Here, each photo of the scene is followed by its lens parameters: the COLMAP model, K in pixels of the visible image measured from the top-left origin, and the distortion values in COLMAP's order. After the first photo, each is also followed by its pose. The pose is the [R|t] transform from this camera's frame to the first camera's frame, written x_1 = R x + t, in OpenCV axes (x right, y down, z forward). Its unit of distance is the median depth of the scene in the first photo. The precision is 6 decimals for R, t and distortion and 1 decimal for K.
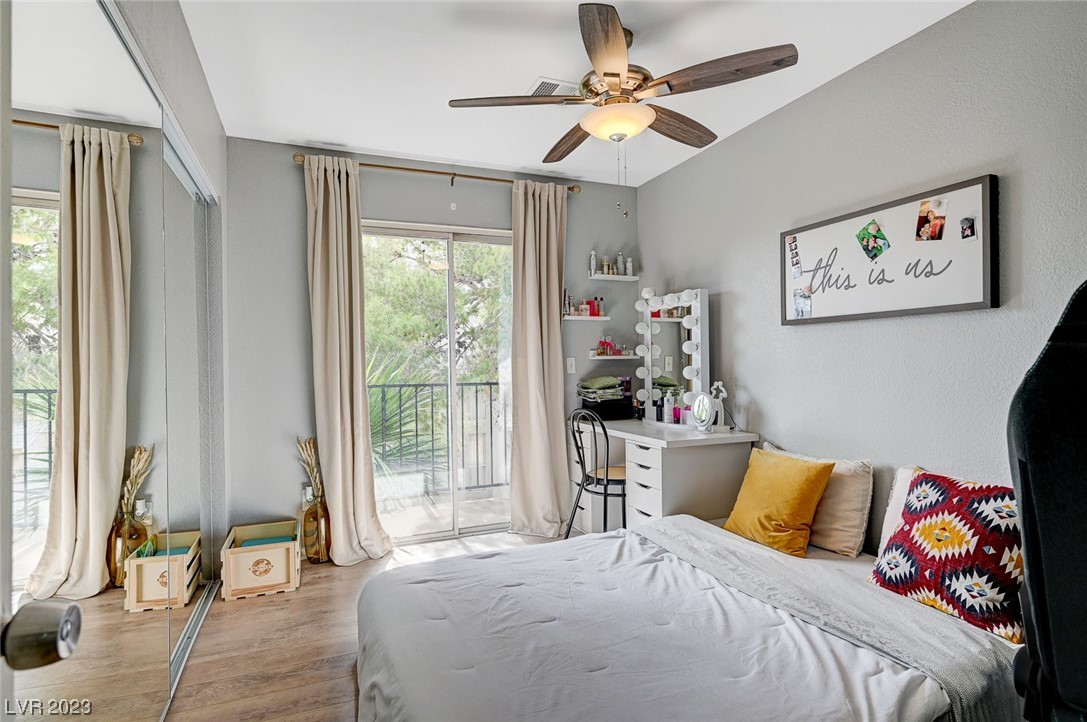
lens RADIAL K [[562.1, 0, 544.5], [0, 562.1, 364.0], [0, 0, 1]] dist [-0.001953, -0.000148]
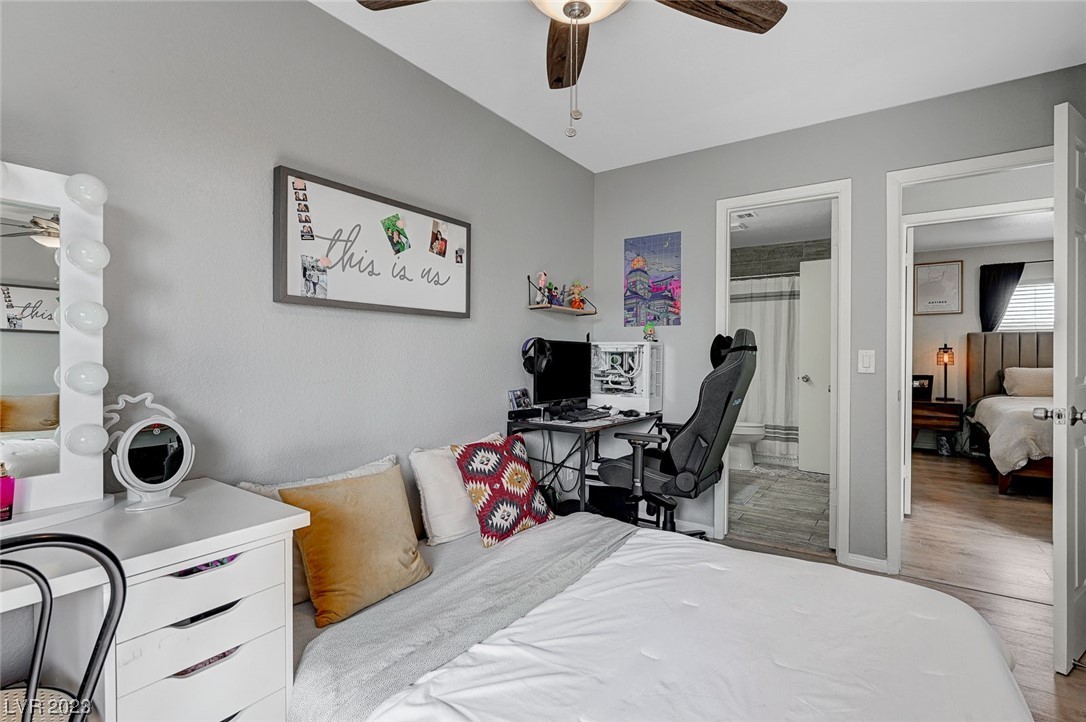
lens RADIAL K [[513.8, 0, 545.8], [0, 513.8, 358.2], [0, 0, 1]] dist [-0.000621, -0.000038]
pose [[-0.538455, 0.004707, 0.842641, -0.244881], [0.002824, 0.999989, -0.003782, 0.003576], [-0.842649, 0.000343, -0.538463, 0.941036]]
